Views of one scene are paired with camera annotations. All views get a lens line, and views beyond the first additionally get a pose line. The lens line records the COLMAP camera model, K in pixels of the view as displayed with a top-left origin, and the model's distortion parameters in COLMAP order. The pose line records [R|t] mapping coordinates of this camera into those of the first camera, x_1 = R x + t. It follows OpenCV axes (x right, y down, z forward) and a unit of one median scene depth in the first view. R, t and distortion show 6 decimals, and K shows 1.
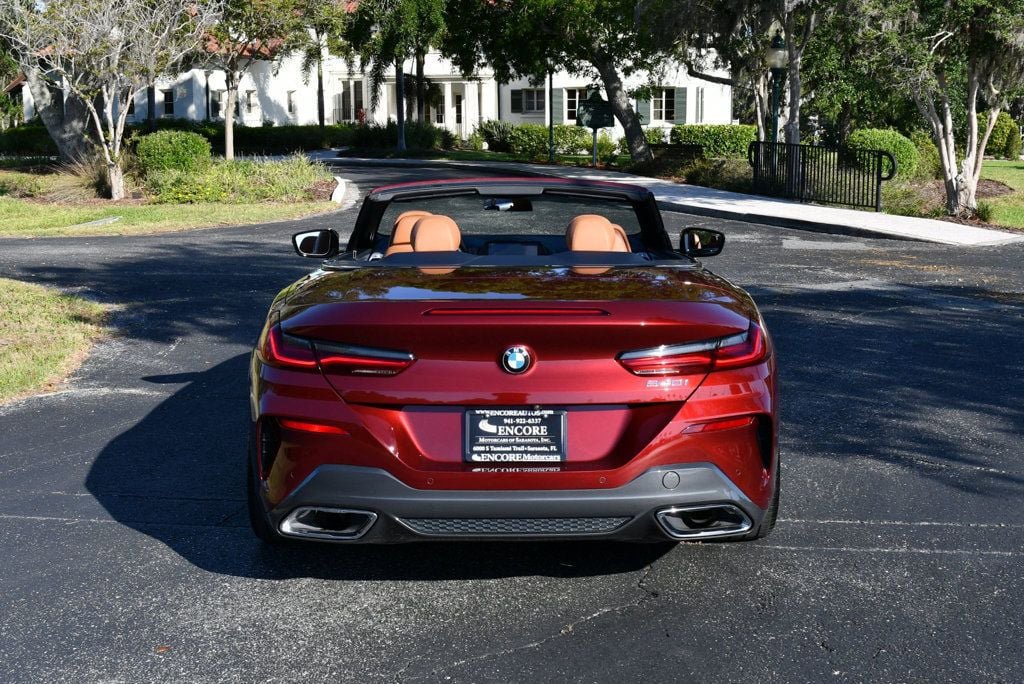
lens RADIAL K [[1403.4, 0, 515.5], [0, 1403.4, 342.1], [0, 0, 1]] dist [-0.059043, 0.028466]
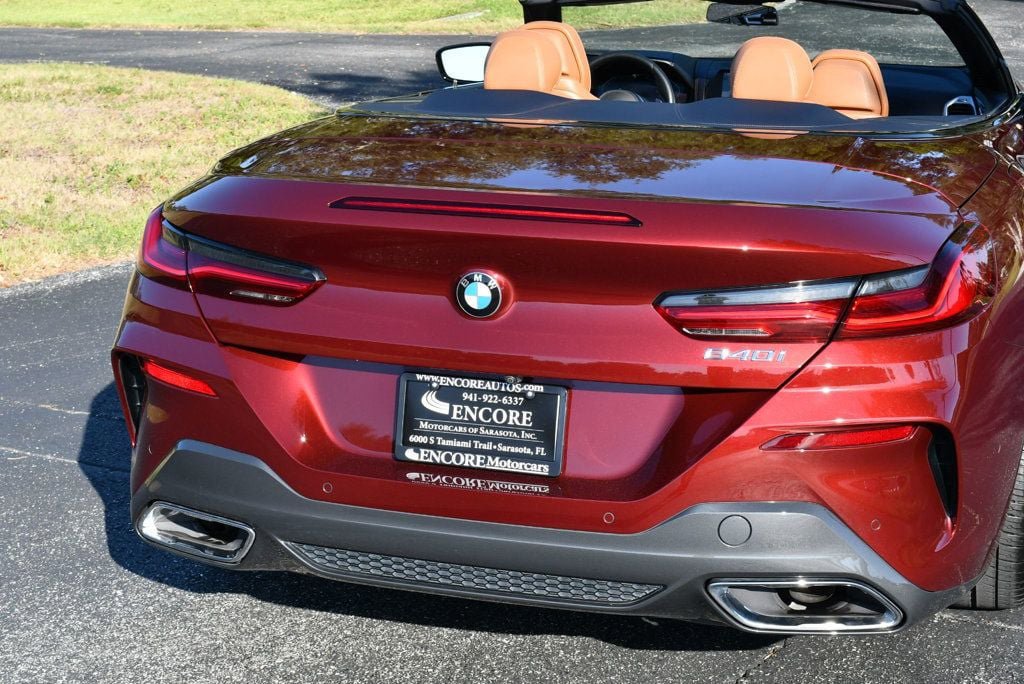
lens RADIAL K [[1727.7, 0, 510.9], [0, 1727.7, 342.2], [0, 0, 1]] dist [-0.004100, 0.026590]
pose [[0.951062, 0.080856, -0.298233, 0.208812], [-0.051166, 0.993042, 0.106062, -0.040307], [0.304734, -0.085612, 0.948582, 0.308730]]
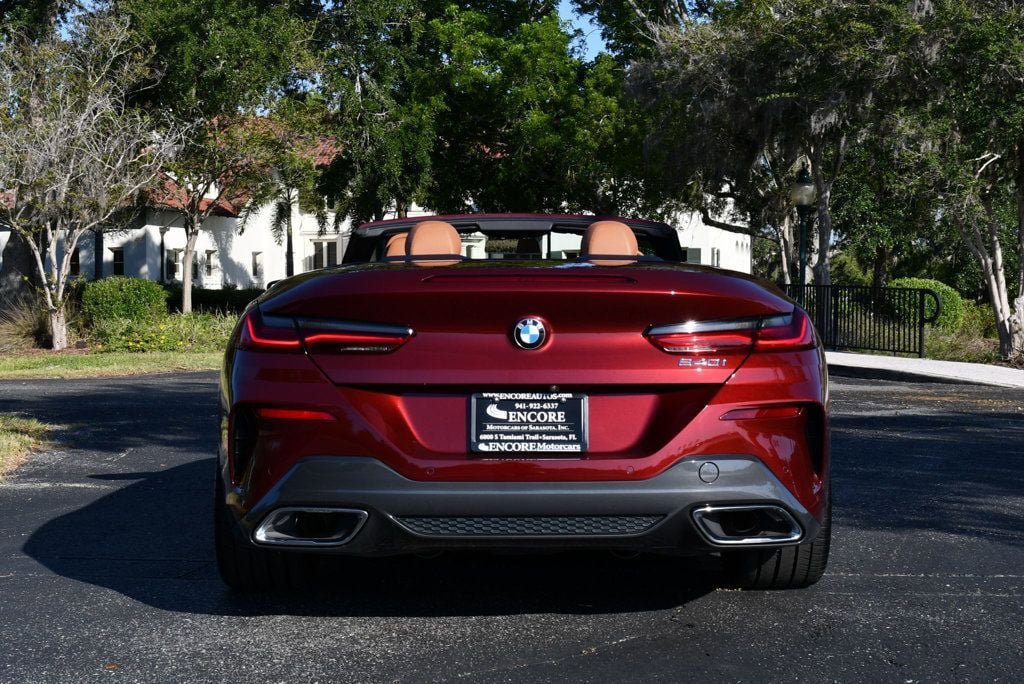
lens RADIAL K [[1596.5, 0, 517.6], [0, 1596.5, 336.2], [0, 0, 1]] dist [-0.052484, 0.065823]
pose [[0.999980, 0.001370, 0.006166, -0.012229], [-0.000548, 0.991336, -0.131349, 0.134423], [-0.006292, 0.131343, 0.991317, 0.014064]]
